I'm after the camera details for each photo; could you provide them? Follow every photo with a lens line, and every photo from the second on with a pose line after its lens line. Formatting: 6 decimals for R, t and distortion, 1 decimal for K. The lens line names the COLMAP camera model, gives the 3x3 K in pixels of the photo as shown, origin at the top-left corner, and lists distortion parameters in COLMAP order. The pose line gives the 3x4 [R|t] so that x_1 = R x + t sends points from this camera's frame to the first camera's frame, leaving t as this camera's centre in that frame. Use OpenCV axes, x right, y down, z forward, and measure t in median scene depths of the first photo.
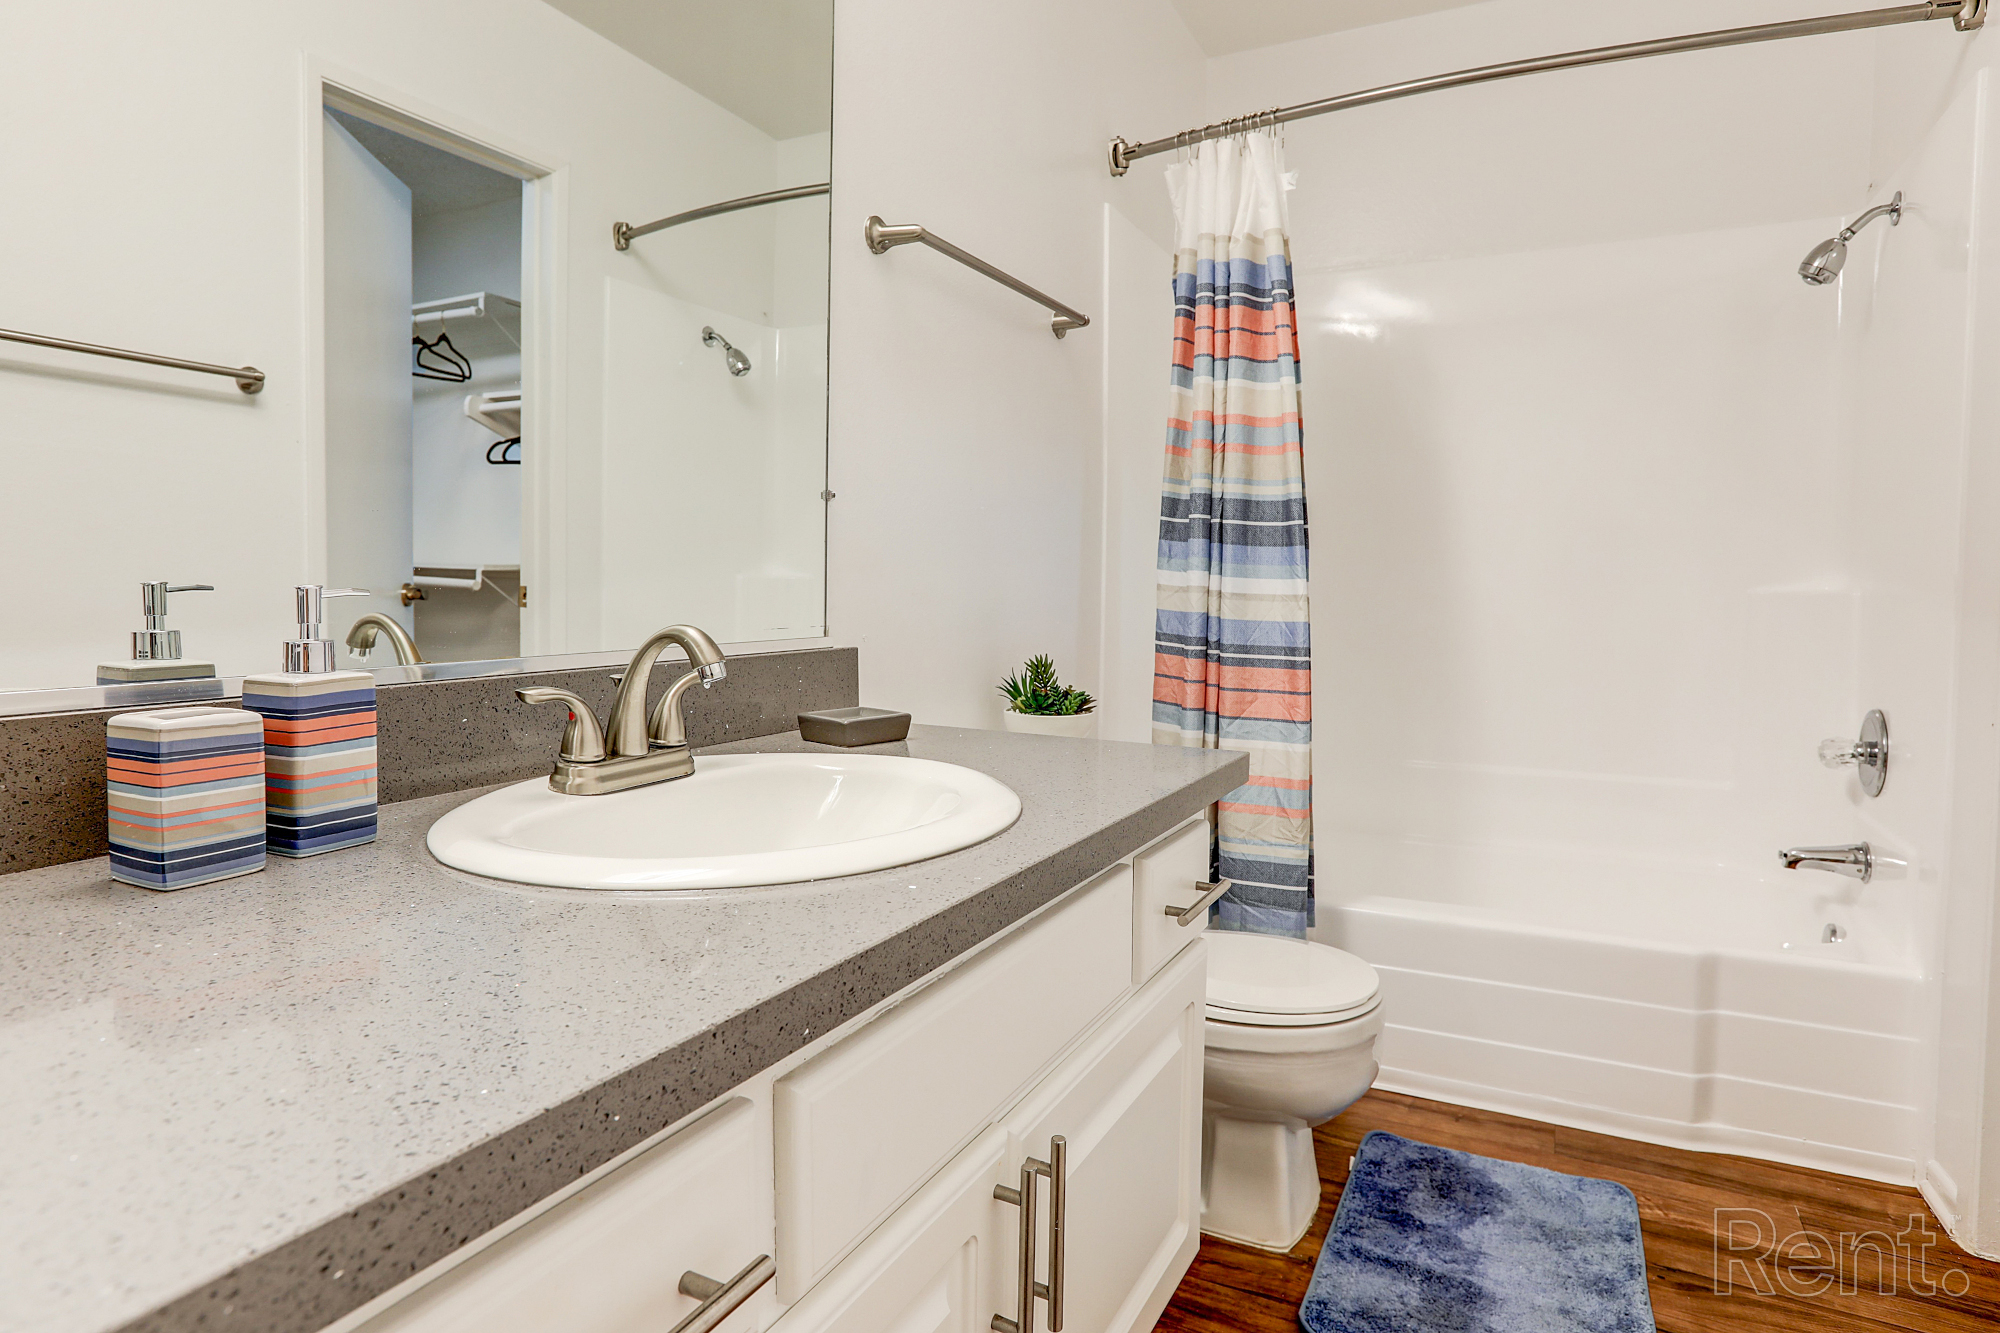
lens RADIAL K [[1110.4, 0, 1018.2], [0, 1110.4, 622.4], [0, 0, 1]] dist [-0.017387, 0.004519]
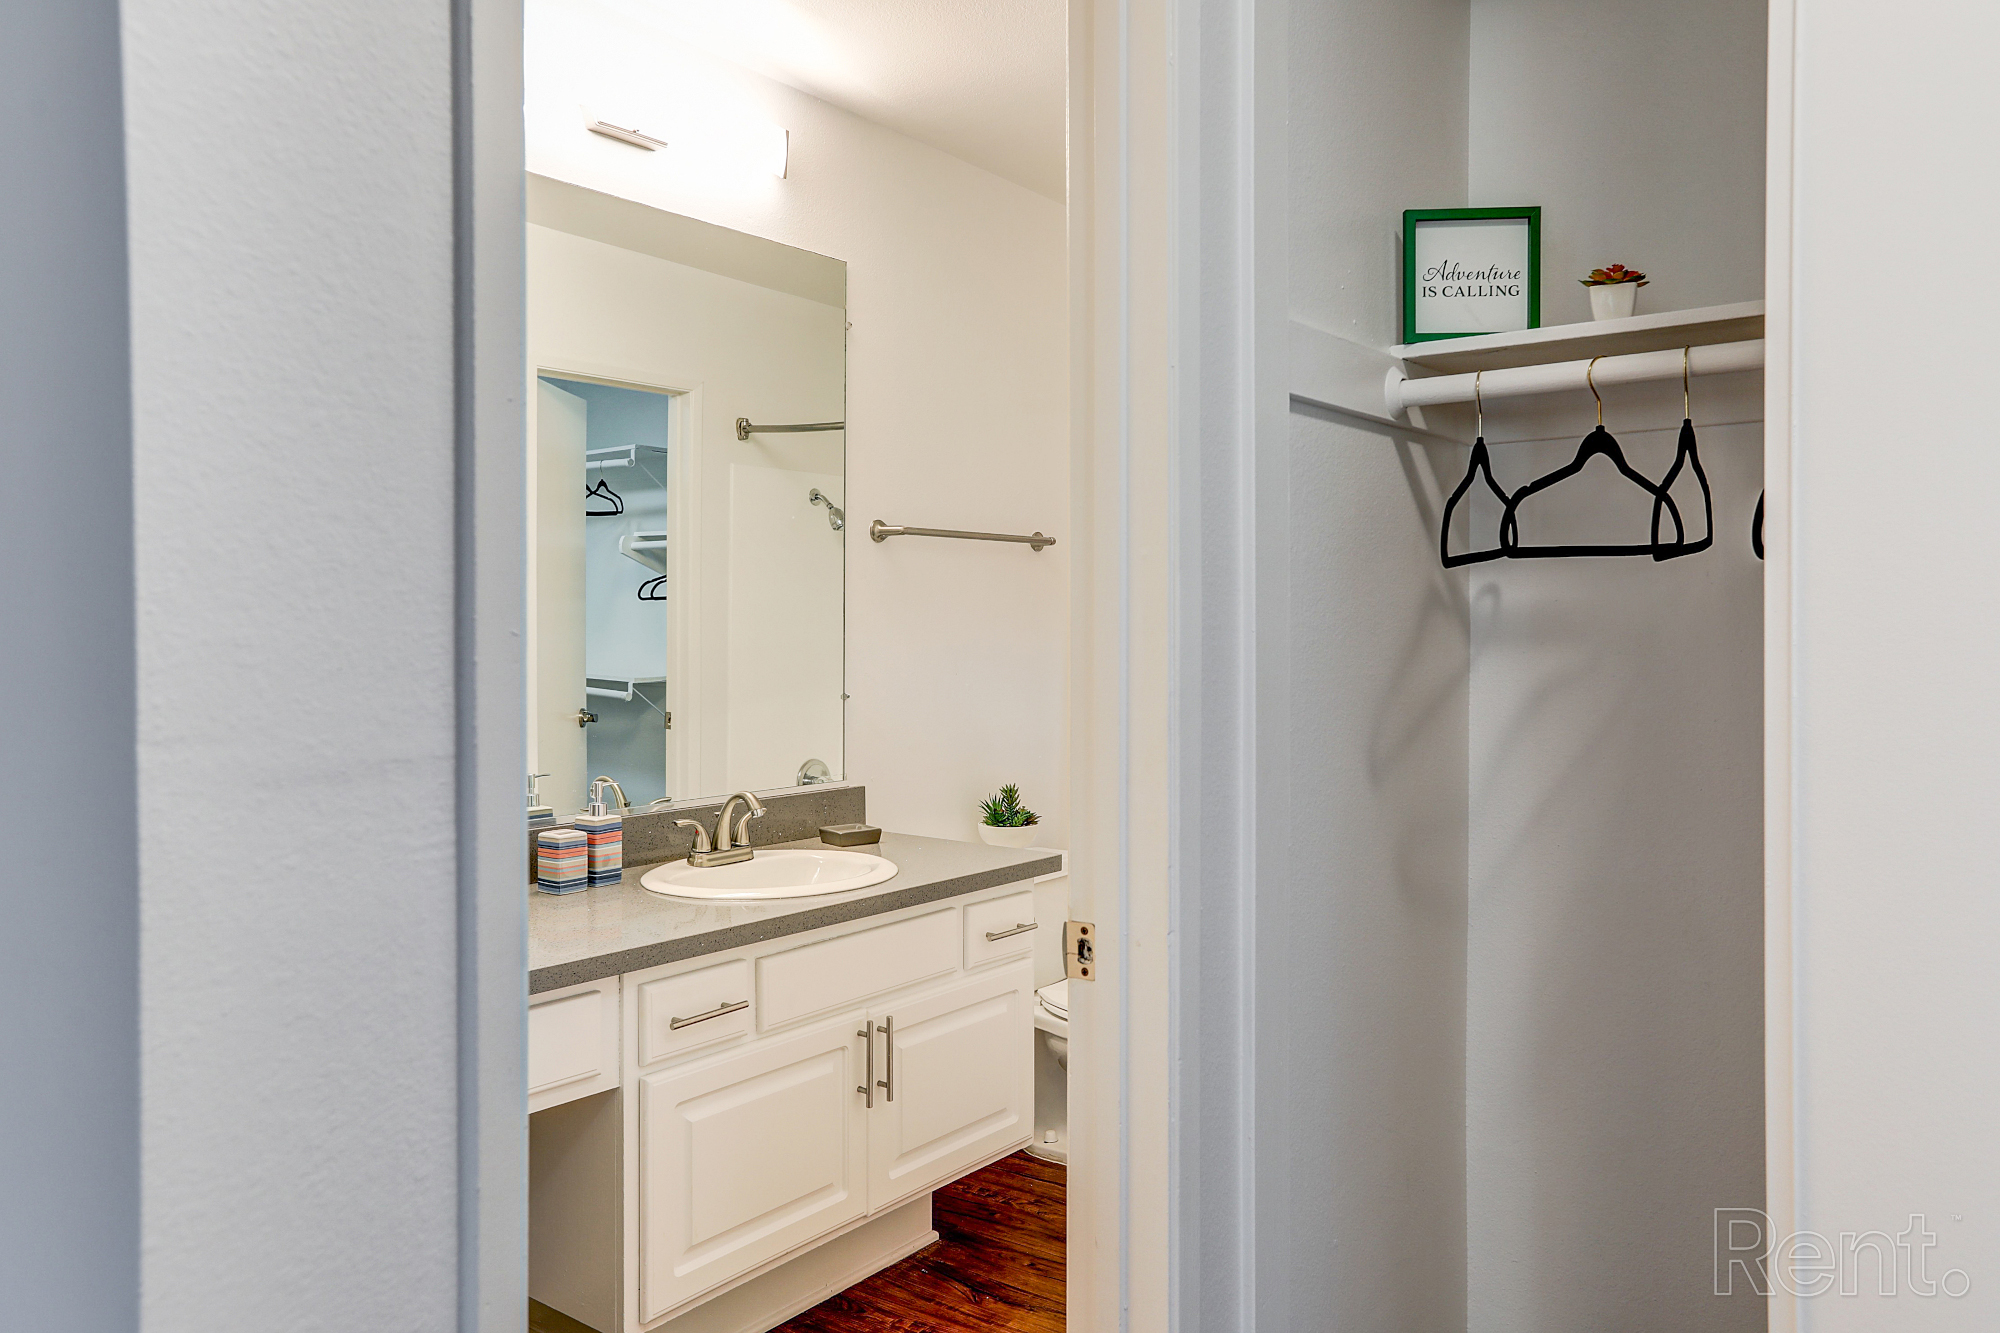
lens RADIAL K [[1480.7, 0, 997.3], [0, 1480.7, 654.5], [0, 0, 1]] dist [0.033436, -0.000322]
pose [[0.980857, -0.002655, -0.194711, 0.690199], [0.000144, 0.999917, -0.012911, -0.208416], [0.194729, 0.012636, 0.980776, -1.621296]]
